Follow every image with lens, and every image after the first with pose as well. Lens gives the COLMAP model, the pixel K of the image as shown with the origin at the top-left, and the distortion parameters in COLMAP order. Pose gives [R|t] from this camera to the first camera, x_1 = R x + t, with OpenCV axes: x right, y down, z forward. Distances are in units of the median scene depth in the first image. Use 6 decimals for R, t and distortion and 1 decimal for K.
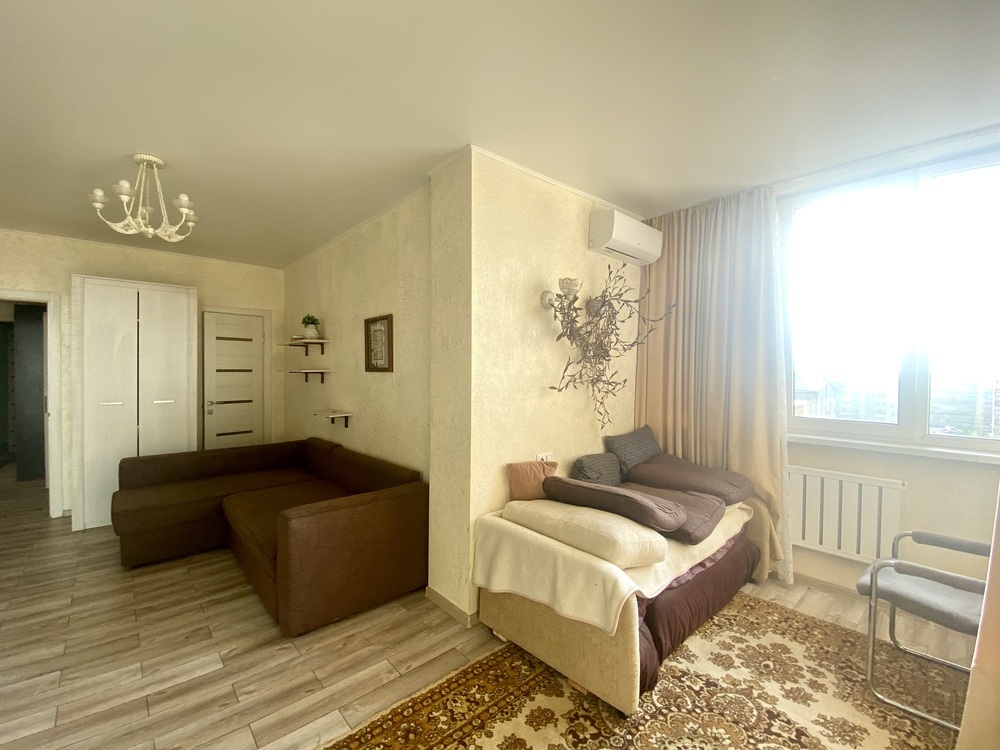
lens RADIAL K [[410.3, 0, 496.1], [0, 410.3, 376.2], [0, 0, 1]] dist [0.017905, -0.018543]
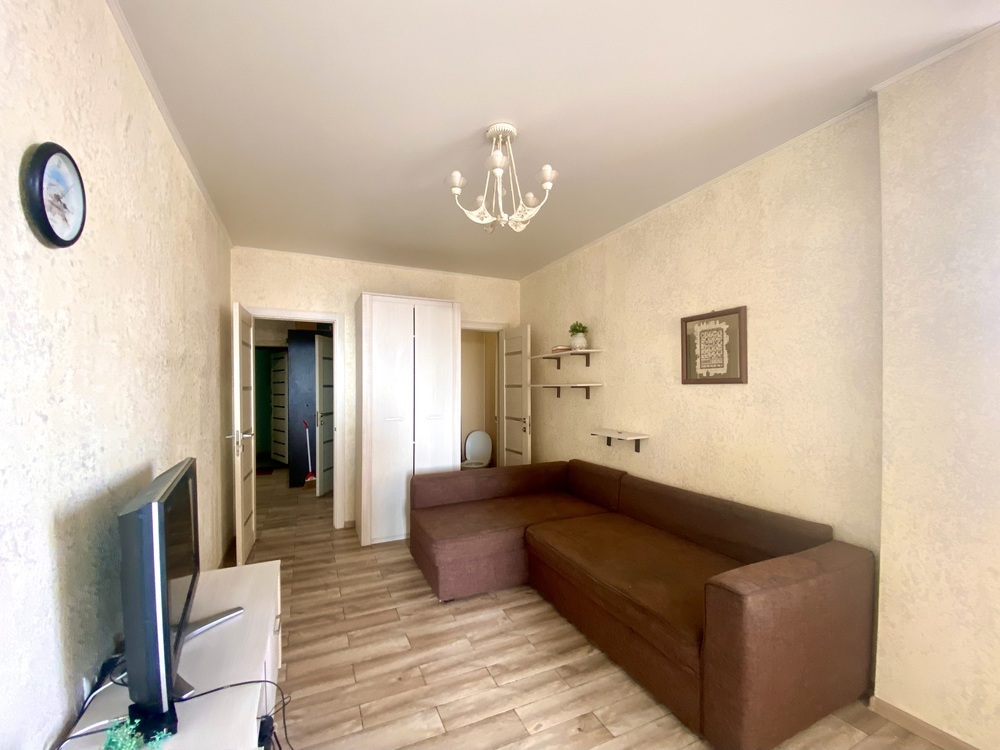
lens RADIAL K [[400.9, 0, 498.0], [0, 400.9, 391.6], [0, 0, 1]] dist [0.012715, -0.017374]
pose [[0.955039, -0.010864, -0.296280, -0.683266], [0.009684, 0.999938, -0.005451, 0.005986], [0.296321, 0.002337, 0.955086, 0.239323]]
